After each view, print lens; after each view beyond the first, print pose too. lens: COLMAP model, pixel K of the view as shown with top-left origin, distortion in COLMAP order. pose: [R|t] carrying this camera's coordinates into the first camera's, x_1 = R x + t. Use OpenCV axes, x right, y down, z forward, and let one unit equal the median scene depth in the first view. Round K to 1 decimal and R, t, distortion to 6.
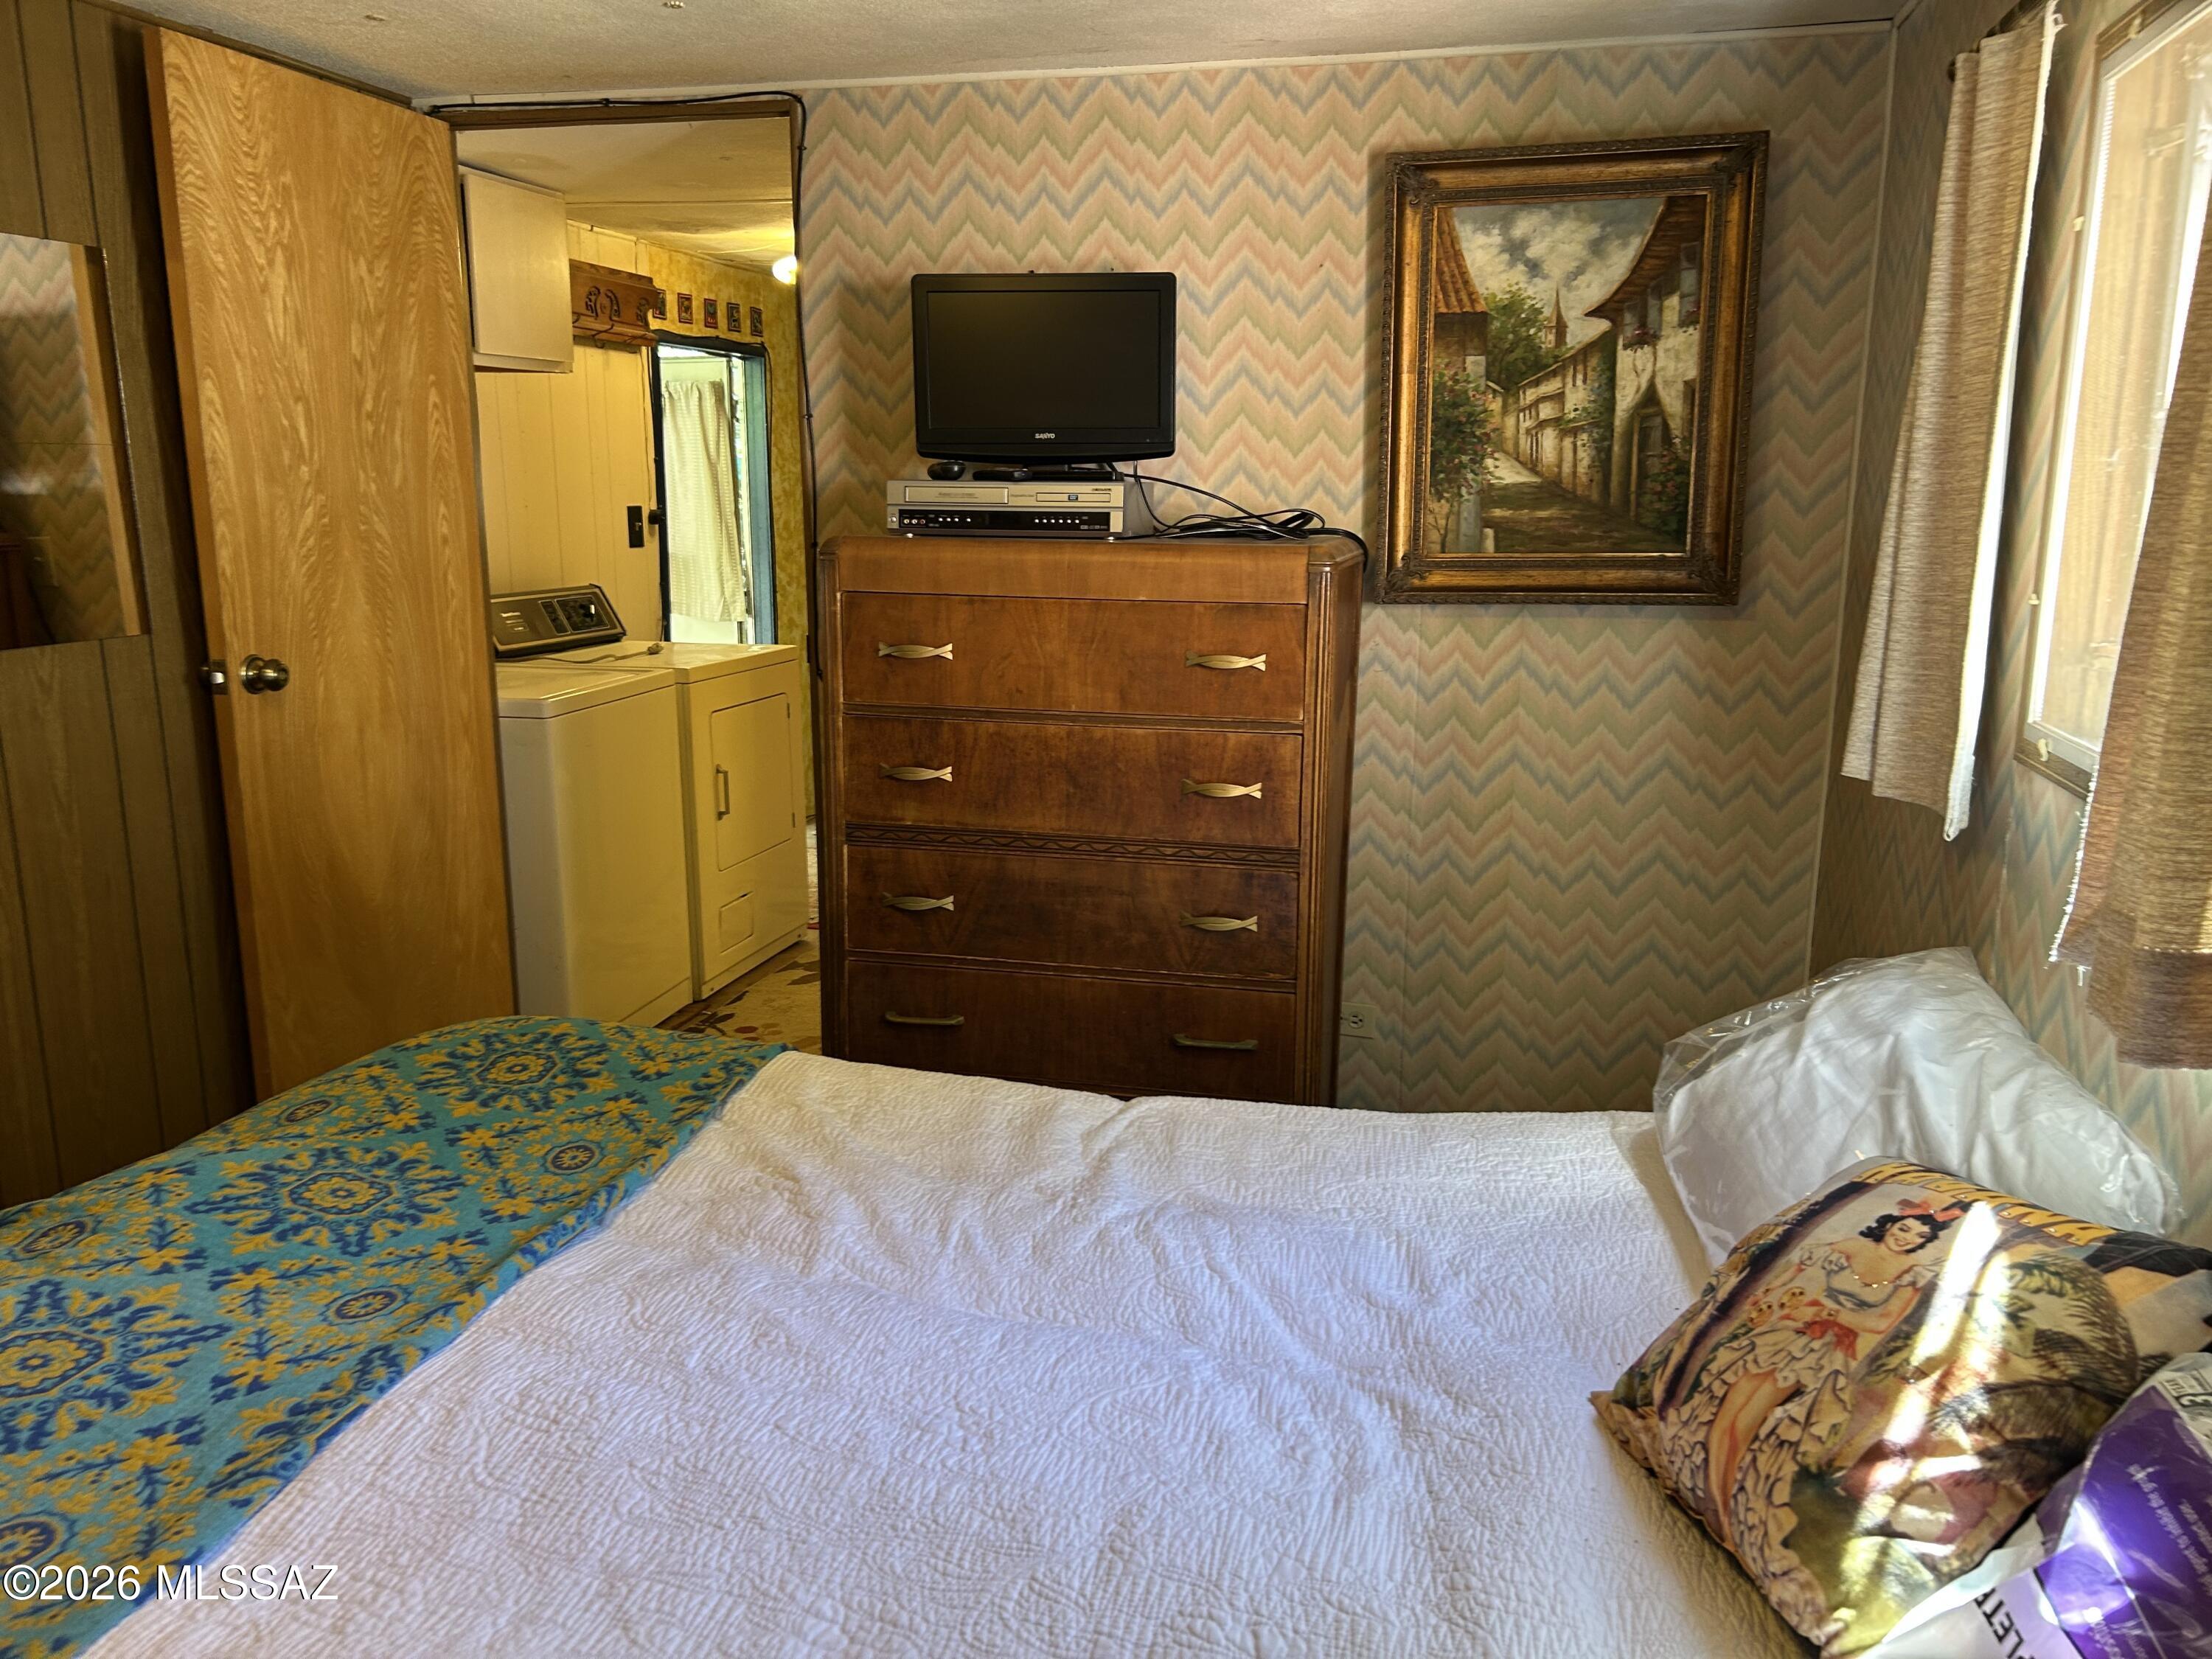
lens RADIAL K [[1689.2, 0, 1106.0], [0, 1689.2, 829.5], [0, 0, 1]] dist [0.042457, -0.062964]
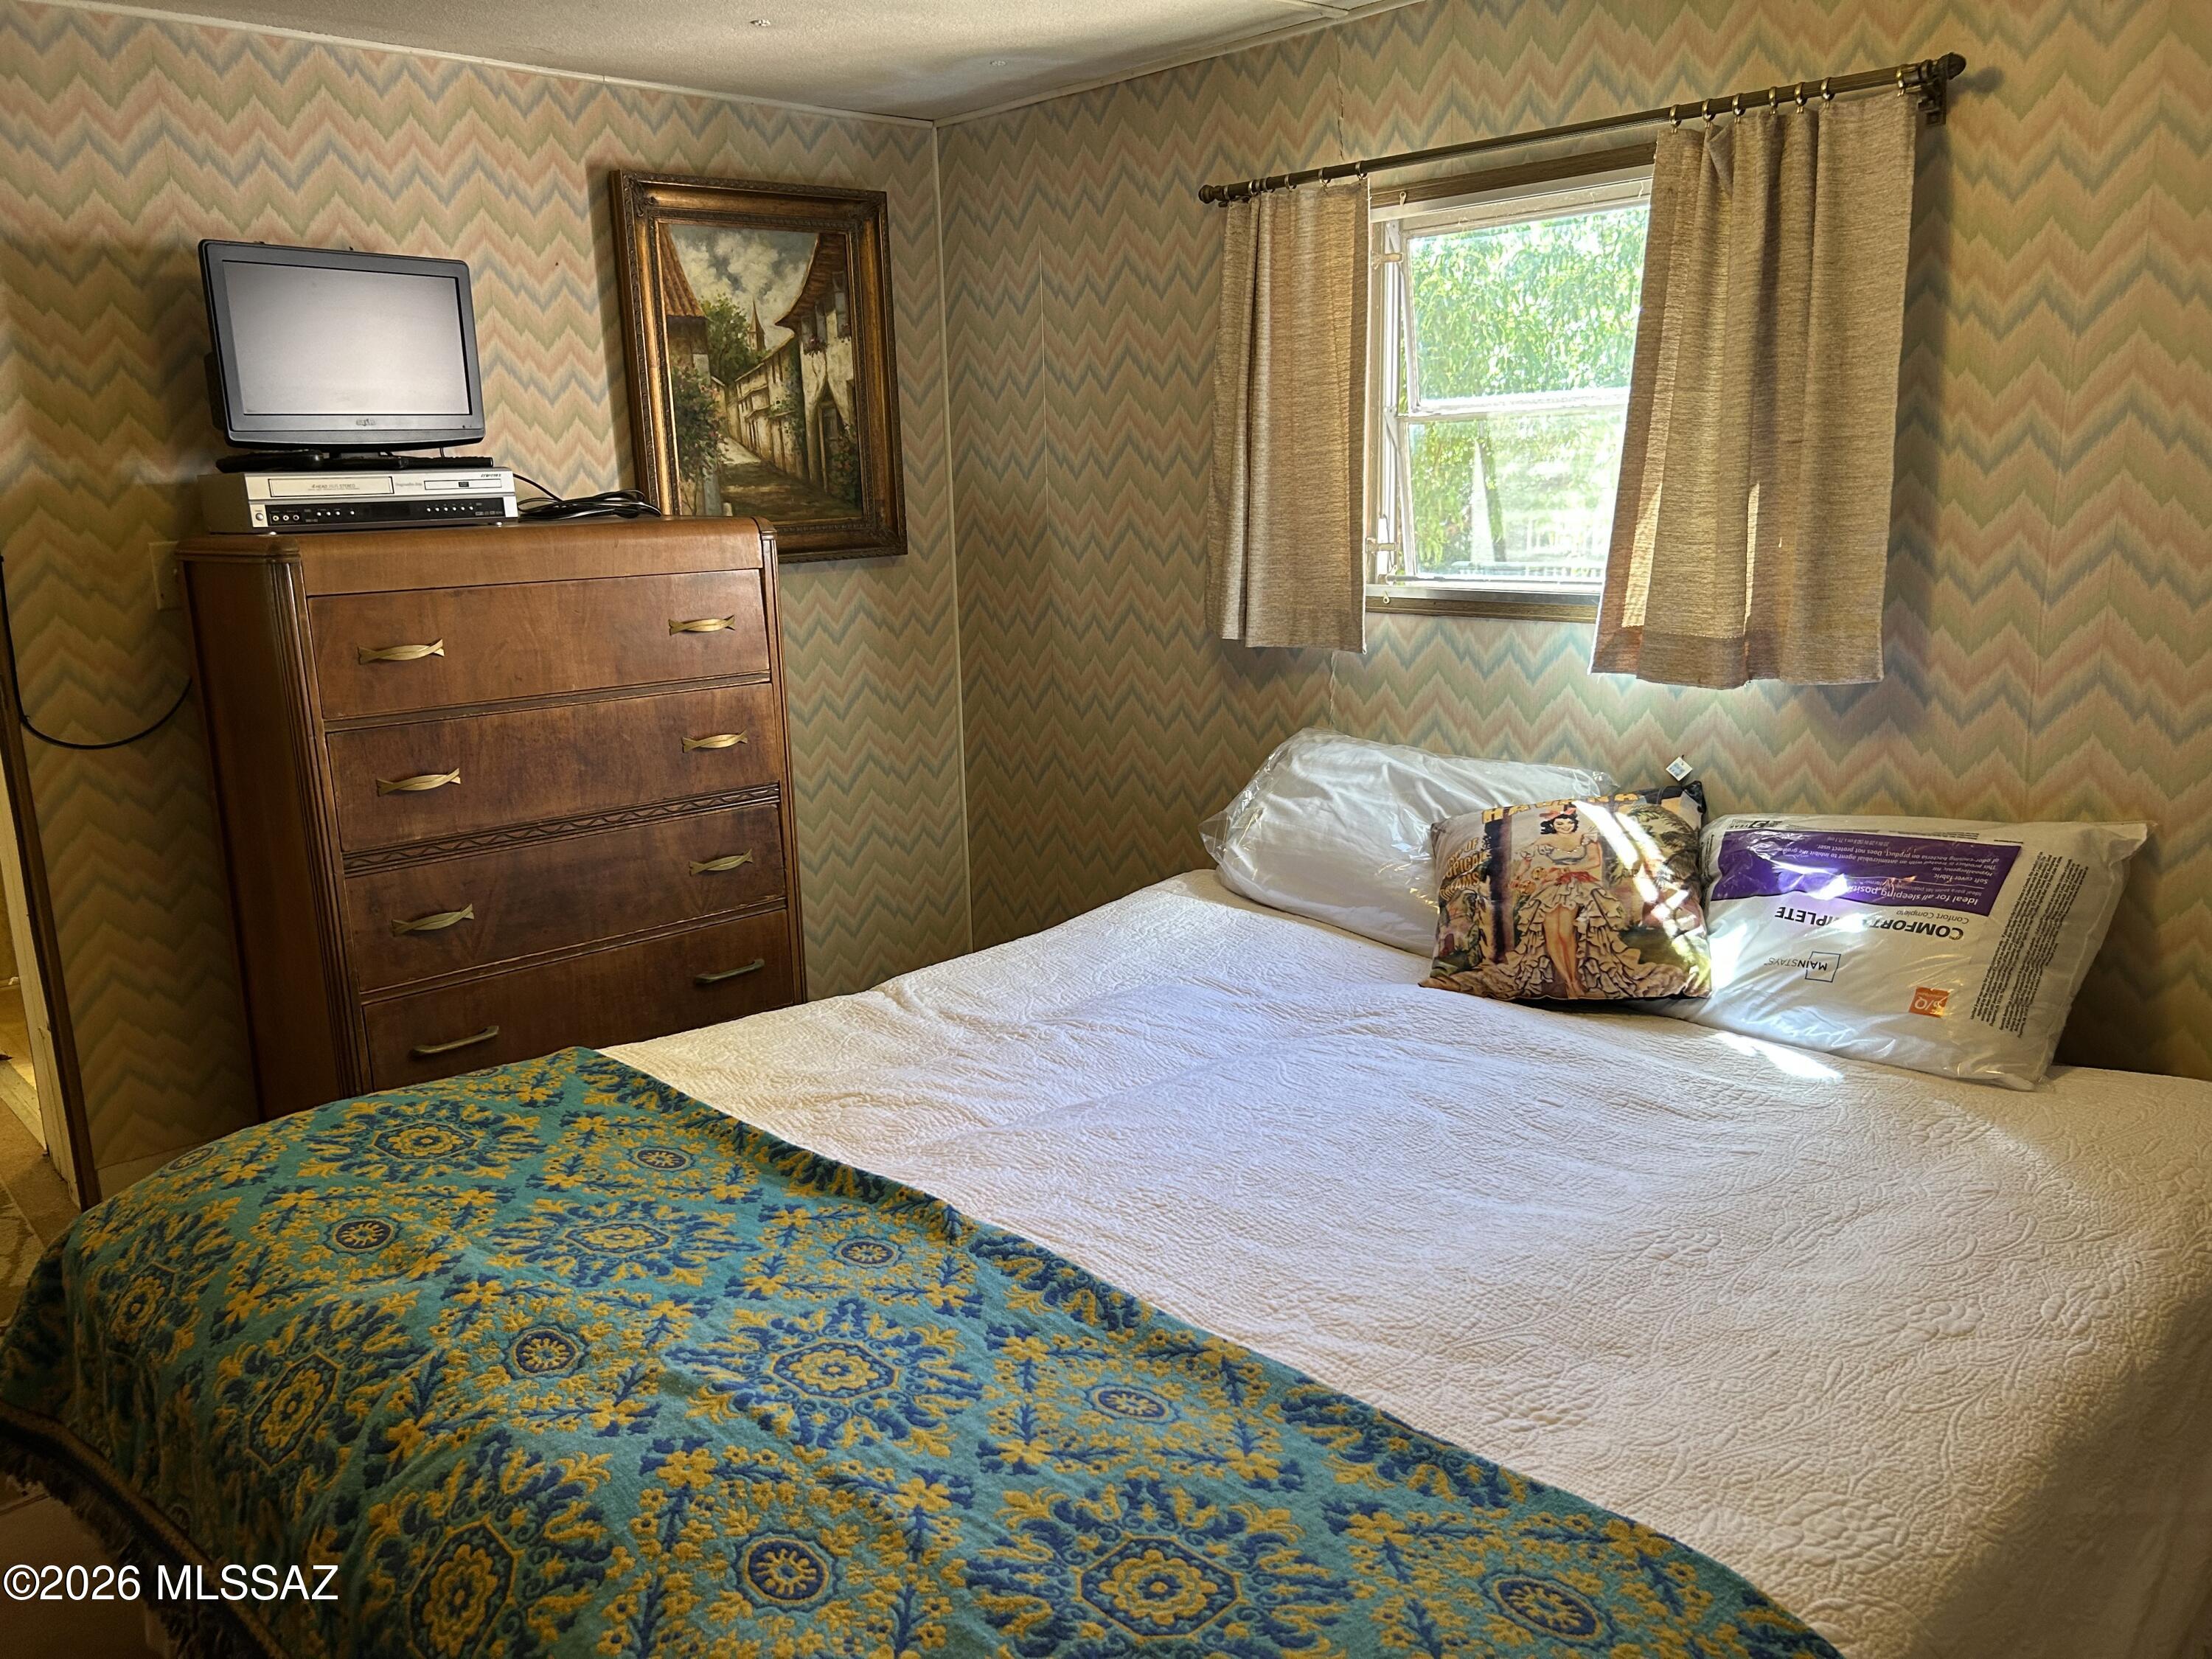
lens RADIAL K [[1725.2, 0, 1106.0], [0, 1725.2, 829.5], [0, 0, 1]] dist [0.053388, -0.063131]
pose [[0.533954, -0.195846, 0.822519, -0.690153], [0.196056, 0.974969, 0.104871, -0.033849], [-0.822469, 0.105263, 0.558985, 0.148442]]
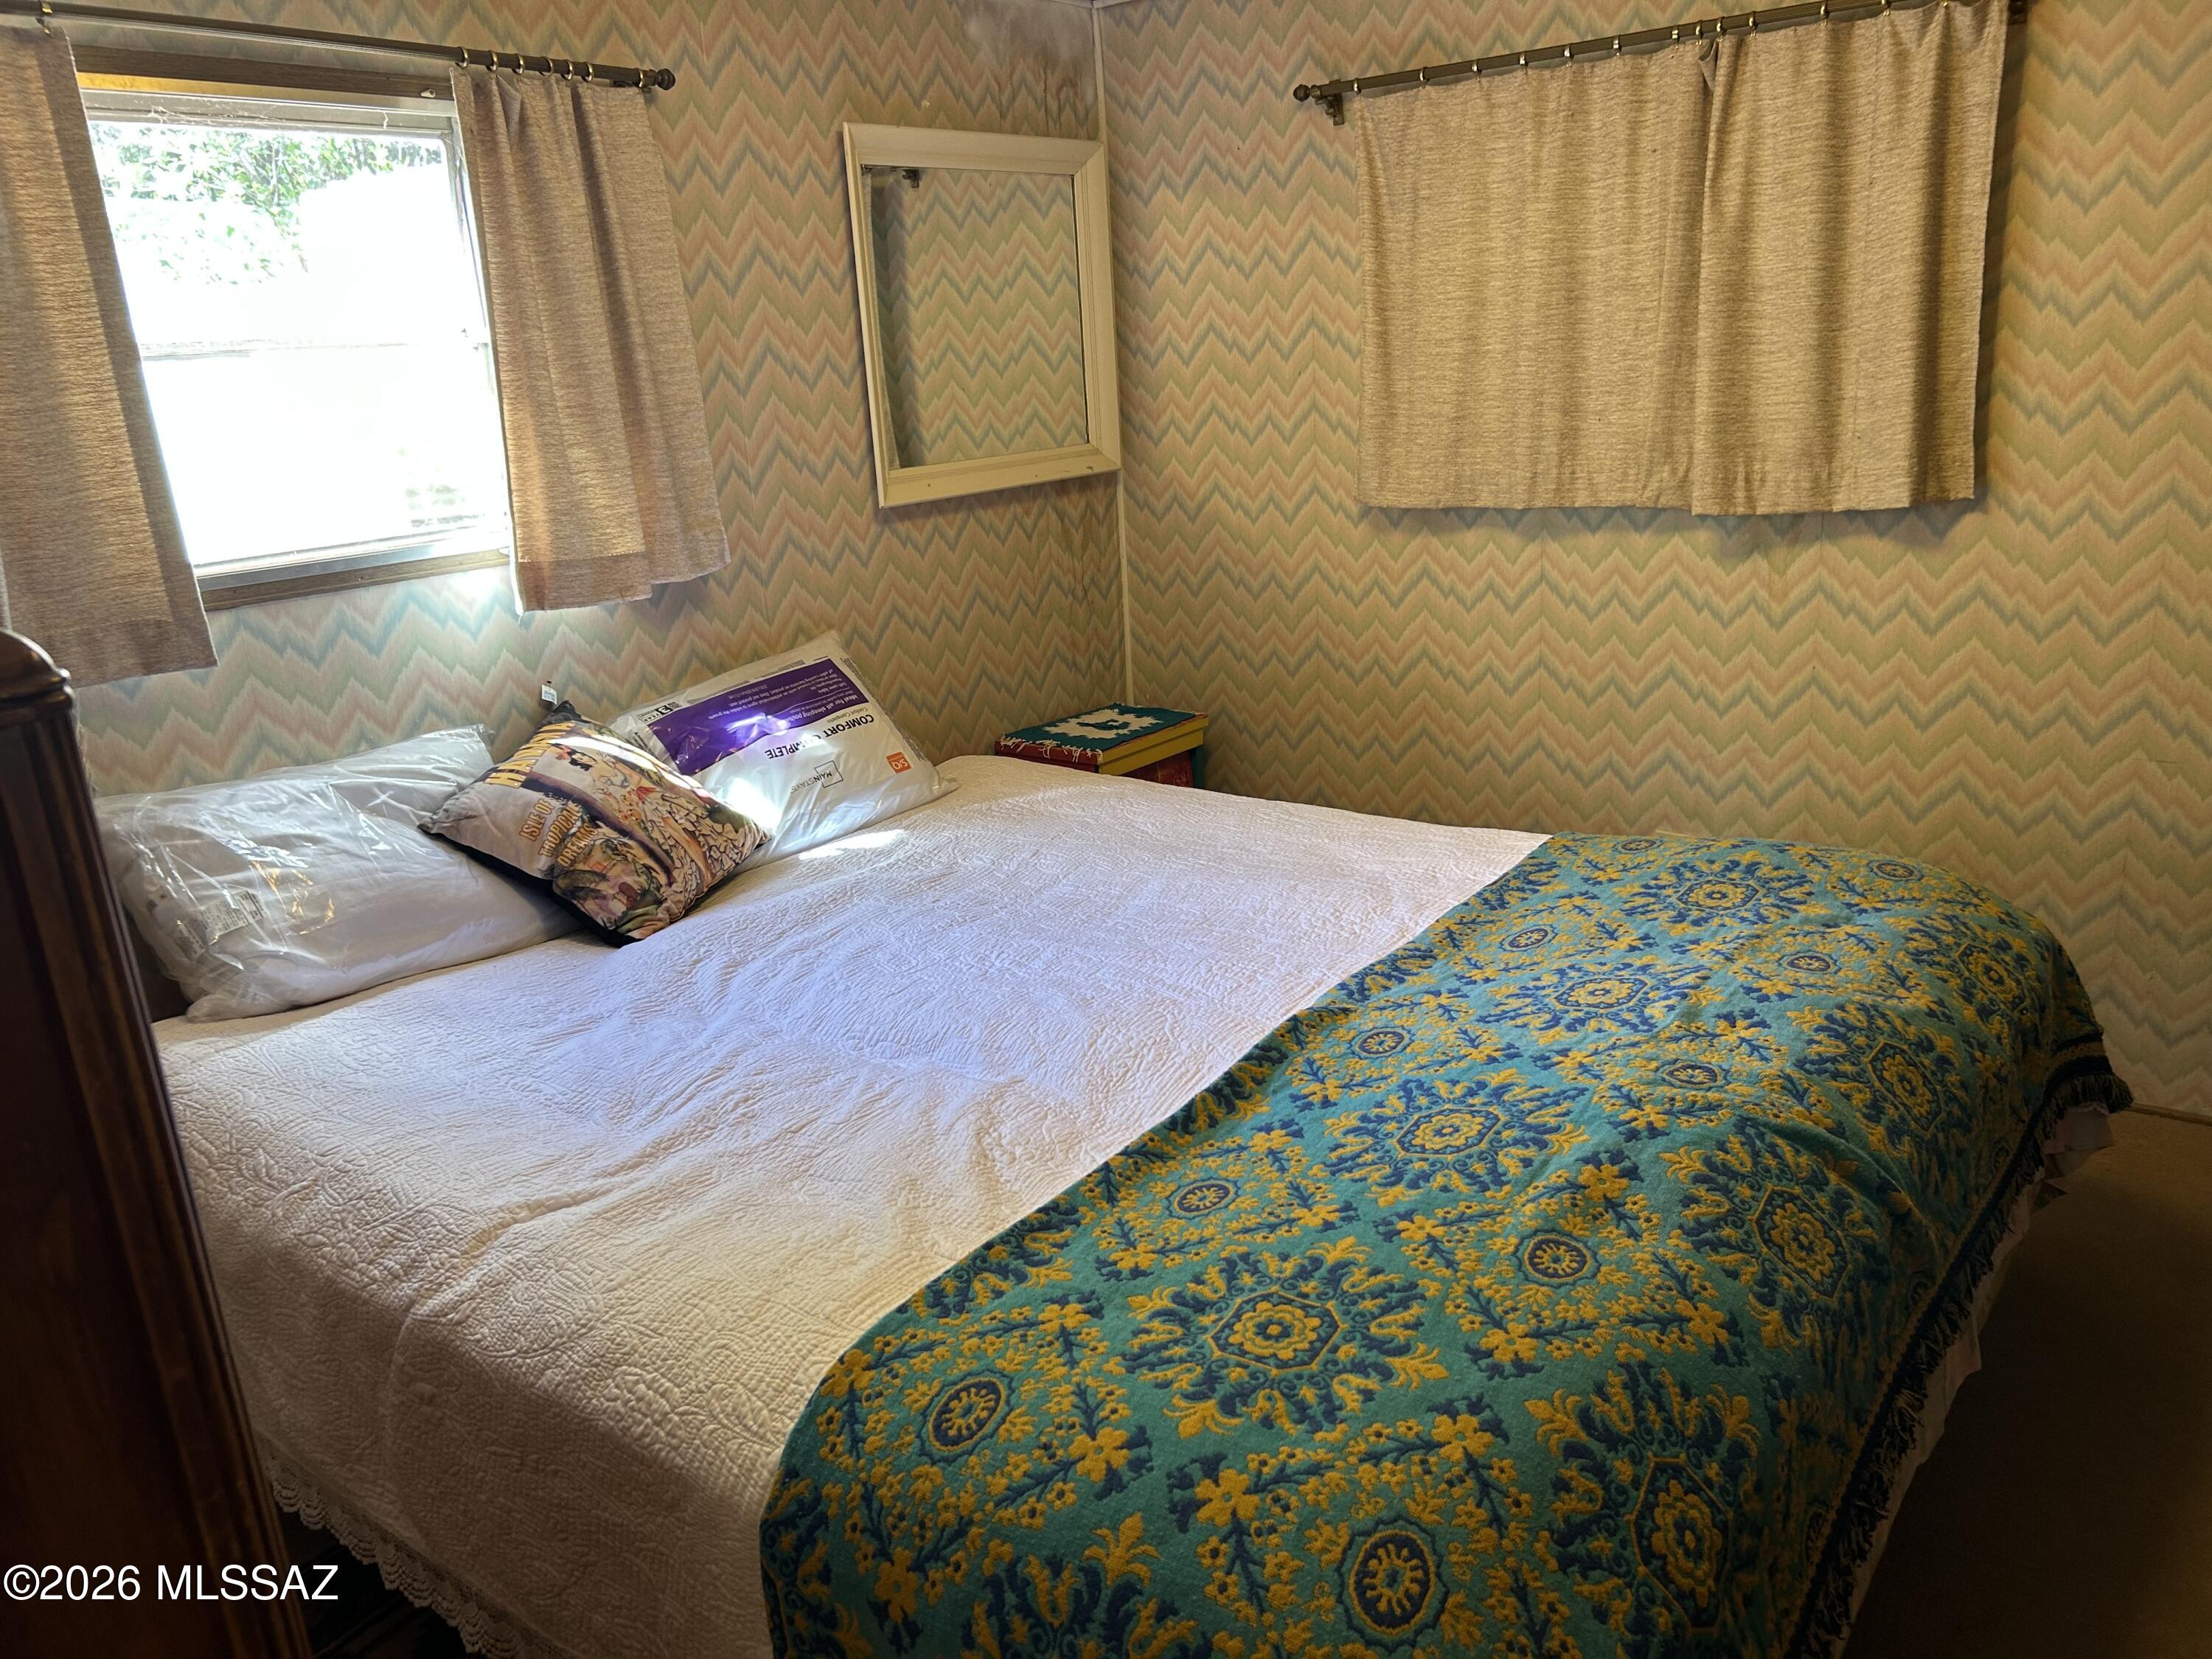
lens RADIAL K [[1610.9, 0, 1138.3], [0, 1610.9, 860.3], [0, 0, 1]] dist [0.113639, -0.282159]
pose [[-0.926558, -0.065983, 0.370318, -0.401154], [0.127073, 0.871707, 0.473264, -0.226658], [-0.354037, 0.485564, -0.799303, 1.109951]]
